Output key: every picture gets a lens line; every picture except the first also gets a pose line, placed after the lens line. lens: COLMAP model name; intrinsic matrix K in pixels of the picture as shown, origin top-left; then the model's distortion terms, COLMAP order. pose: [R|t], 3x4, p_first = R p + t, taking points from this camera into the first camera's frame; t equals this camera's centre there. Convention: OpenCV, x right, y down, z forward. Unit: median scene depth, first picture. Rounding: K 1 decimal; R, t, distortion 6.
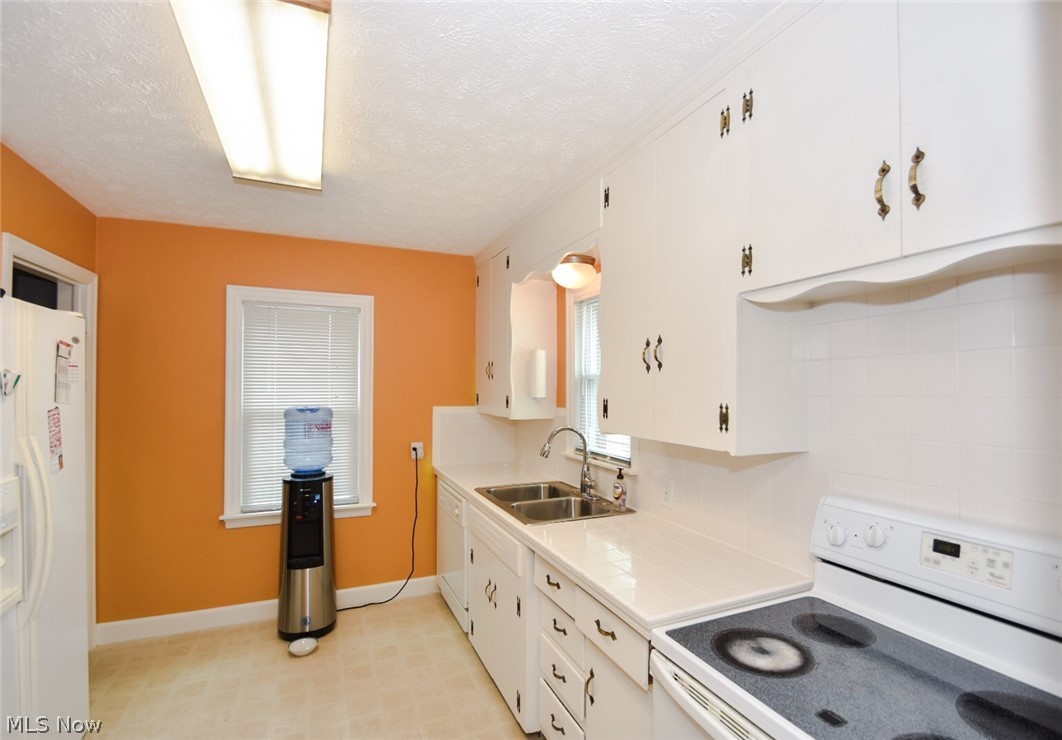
lens RADIAL K [[484.0, 0, 510.7], [0, 484.0, 376.6], [0, 0, 1]] dist [-0.002141, -0.000426]
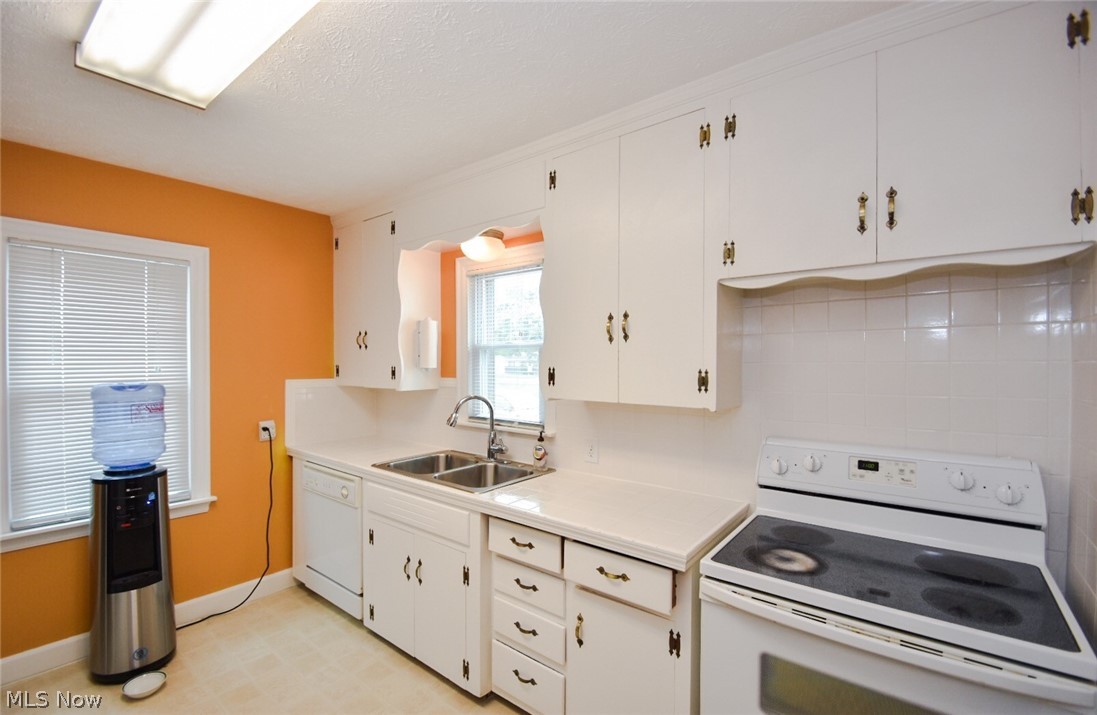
lens RADIAL K [[460.9, 0, 548.5], [0, 460.9, 357.5], [0, 0, 1]] dist [0.013457, -0.012941]
pose [[0.900802, 0.000321, 0.434229, -0.165359], [-0.008576, 0.999818, 0.017052, 0.003966], [-0.434144, -0.019084, 0.900641, 0.049038]]
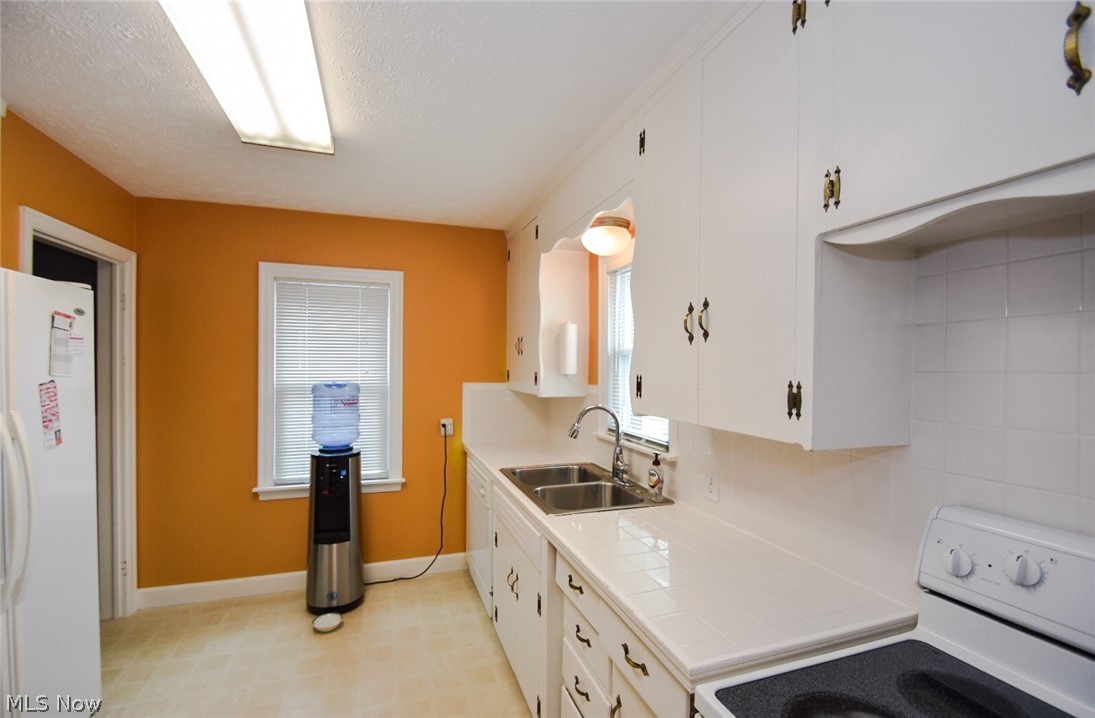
lens RADIAL K [[472.7, 0, 495.2], [0, 472.7, 363.0], [0, 0, 1]] dist [0.003172, -0.006545]
pose [[0.993941, 0.002513, -0.109889, 0.020572], [-0.000445, 0.999822, 0.018843, 0.005133], [0.109917, -0.018680, 0.993765, 0.081358]]
